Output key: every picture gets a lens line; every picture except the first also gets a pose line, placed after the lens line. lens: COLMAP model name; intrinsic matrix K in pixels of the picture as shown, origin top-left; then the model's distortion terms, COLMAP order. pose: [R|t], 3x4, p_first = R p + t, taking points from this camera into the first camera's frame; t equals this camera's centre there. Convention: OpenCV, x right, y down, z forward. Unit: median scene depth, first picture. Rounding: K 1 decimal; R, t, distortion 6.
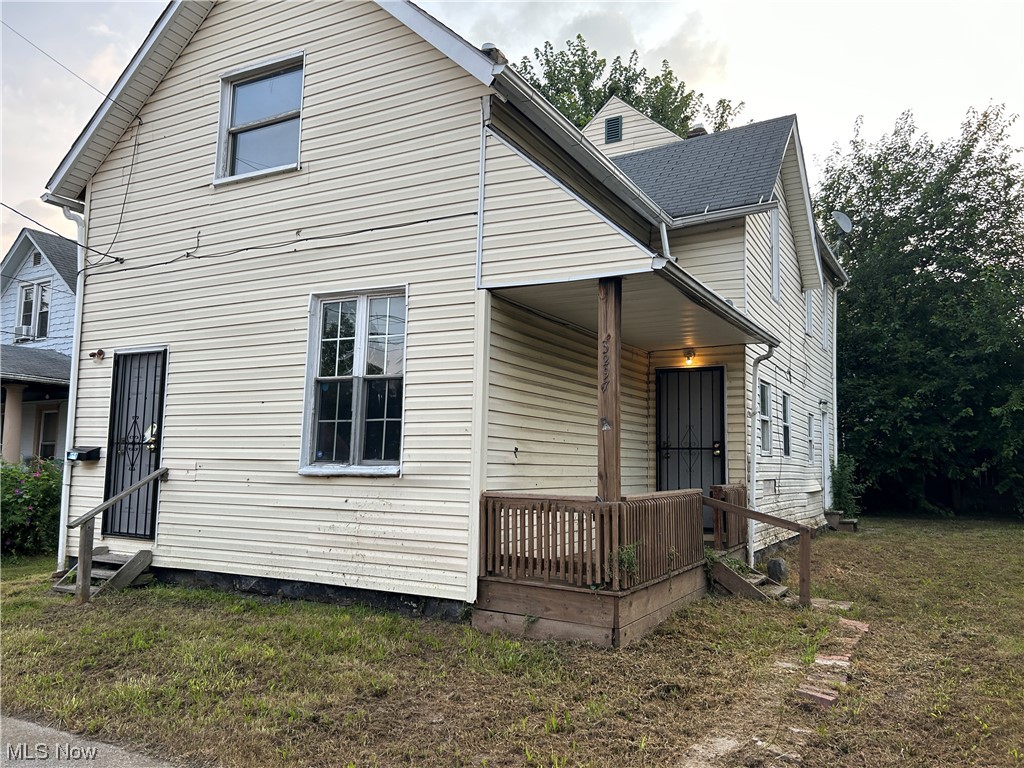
lens RADIAL K [[772.0, 0, 515.4], [0, 772.0, 388.2], [0, 0, 1]] dist [0.044687, -0.051179]
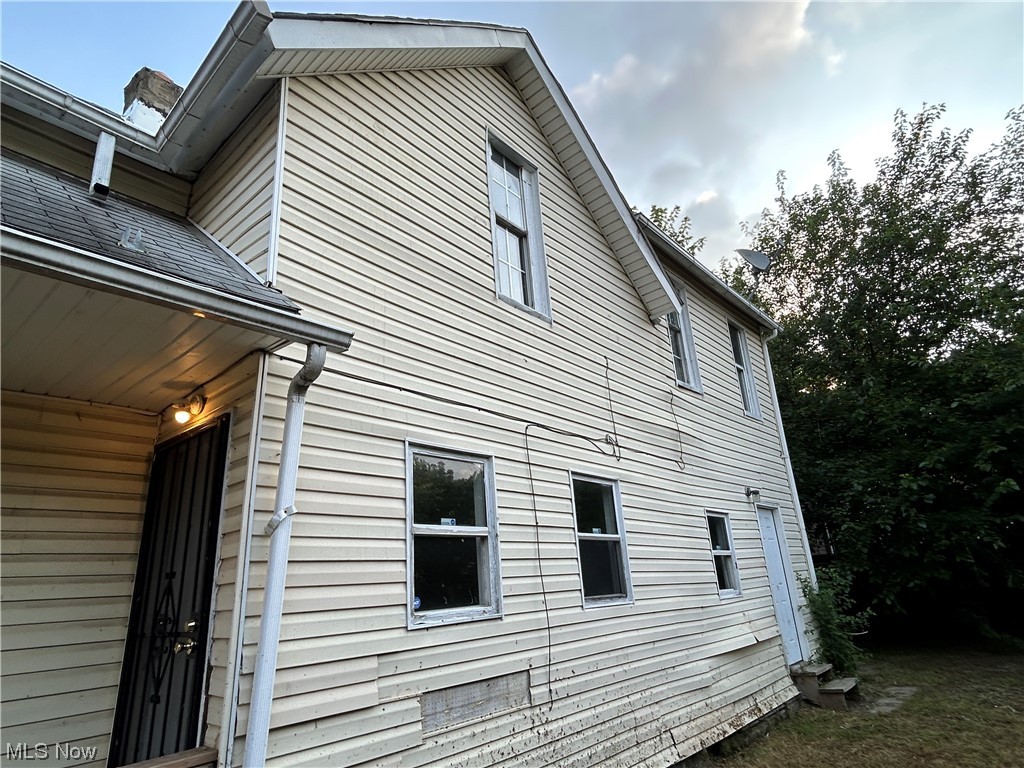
lens RADIAL K [[580.5, 0, 510.9], [0, 580.5, 377.2], [0, 0, 1]] dist [0.001924, -0.006236]
pose [[0.974114, -0.144324, -0.173988, 0.510506], [0.097662, 0.962818, -0.251882, 0.048790], [0.203871, 0.228370, 0.951989, 0.805591]]
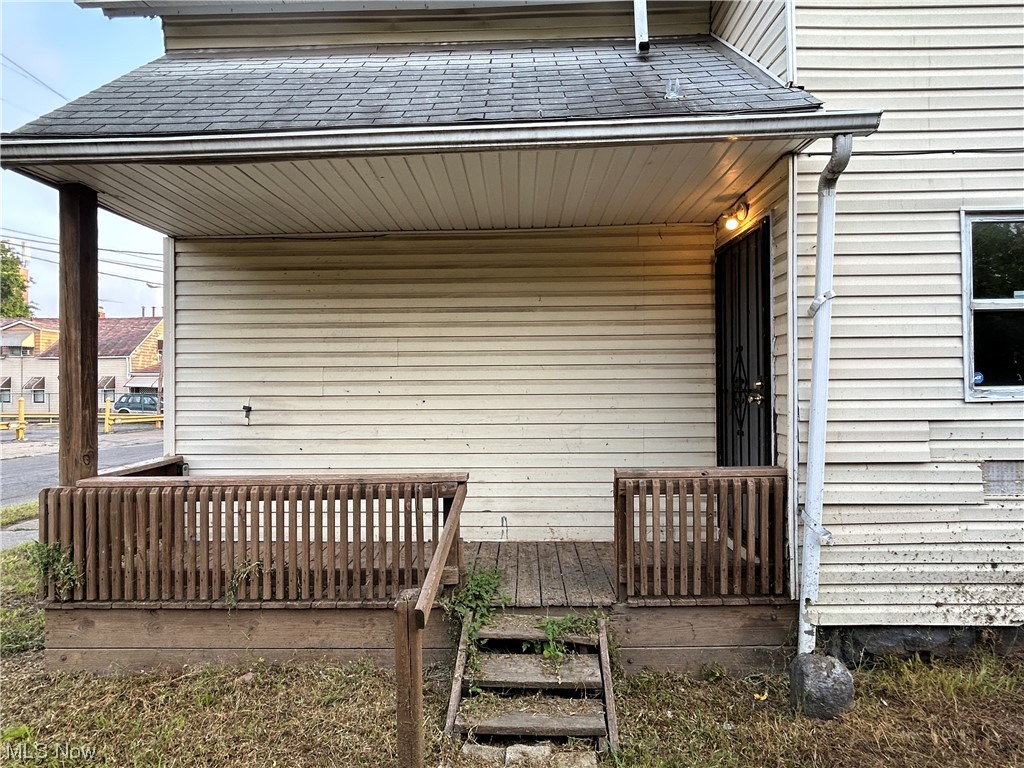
lens RADIAL K [[580.5, 0, 517.3], [0, 580.5, 391.7], [0, 0, 1]] dist [0.001924, -0.006236]
pose [[0.458236, -0.011911, -0.888751, 0.557256], [0.105146, 0.993615, 0.040897, 0.051857], [0.882590, -0.112189, 0.456562, 0.758041]]
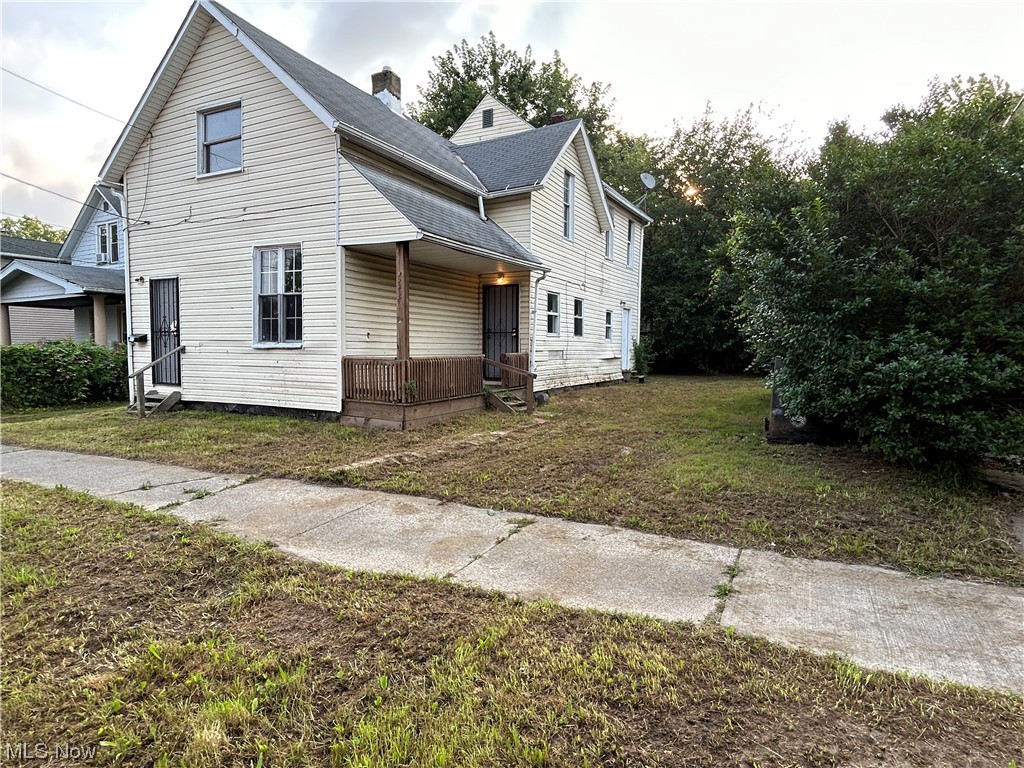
lens RADIAL K [[580.5, 0, 513.7], [0, 580.5, 383.3], [0, 0, 1]] dist [0.001924, -0.006236]
pose [[0.999512, -0.010642, 0.029364, 0.238217], [0.005781, 0.986952, 0.160911, -0.019102], [-0.030693, -0.160663, 0.986532, -0.309777]]
